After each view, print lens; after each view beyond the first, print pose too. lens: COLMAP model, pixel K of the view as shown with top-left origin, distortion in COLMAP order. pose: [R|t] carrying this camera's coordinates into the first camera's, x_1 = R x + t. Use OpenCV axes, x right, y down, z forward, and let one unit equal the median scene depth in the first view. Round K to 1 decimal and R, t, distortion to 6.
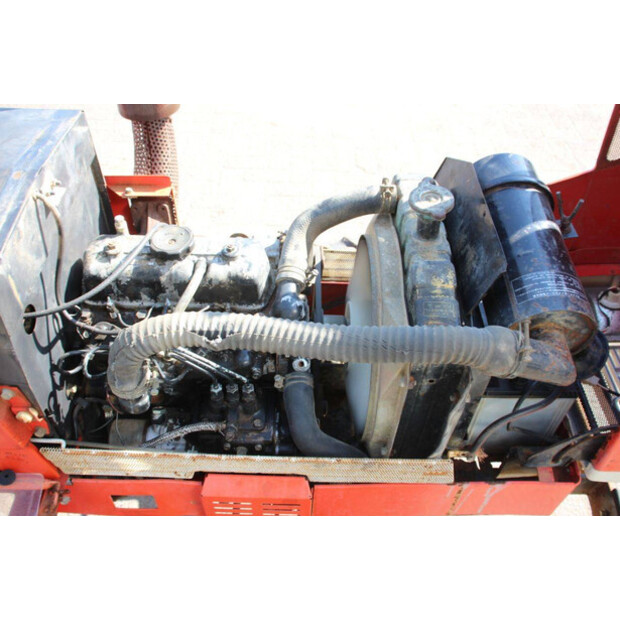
lens RADIAL K [[607.2, 0, 310.6], [0, 607.2, 309.7], [0, 0, 1]] dist [-0.100024, 0.000000]
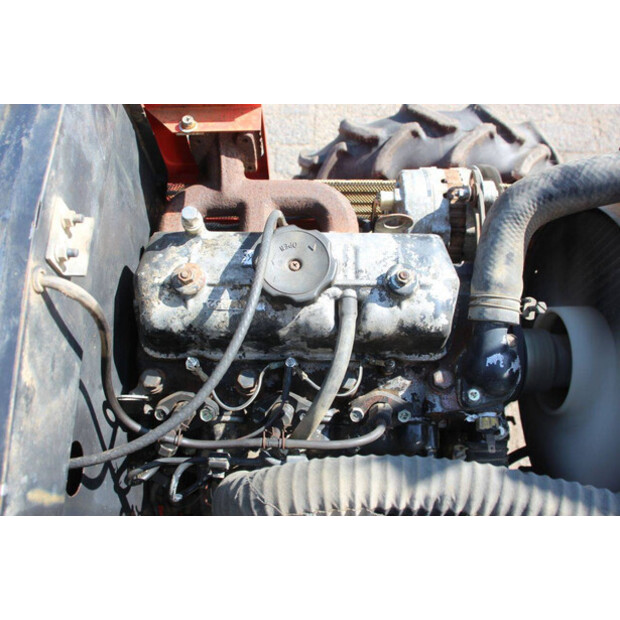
lens RADIAL K [[607.2, 0, 308.9], [0, 607.2, 310.8], [0, 0, 1]] dist [-0.100024, 0.000000]
pose [[0.999856, -0.008931, -0.014459, -0.211303], [0.014031, 0.913892, 0.405714, -0.299863], [0.009591, -0.405859, 0.913885, 0.482844]]
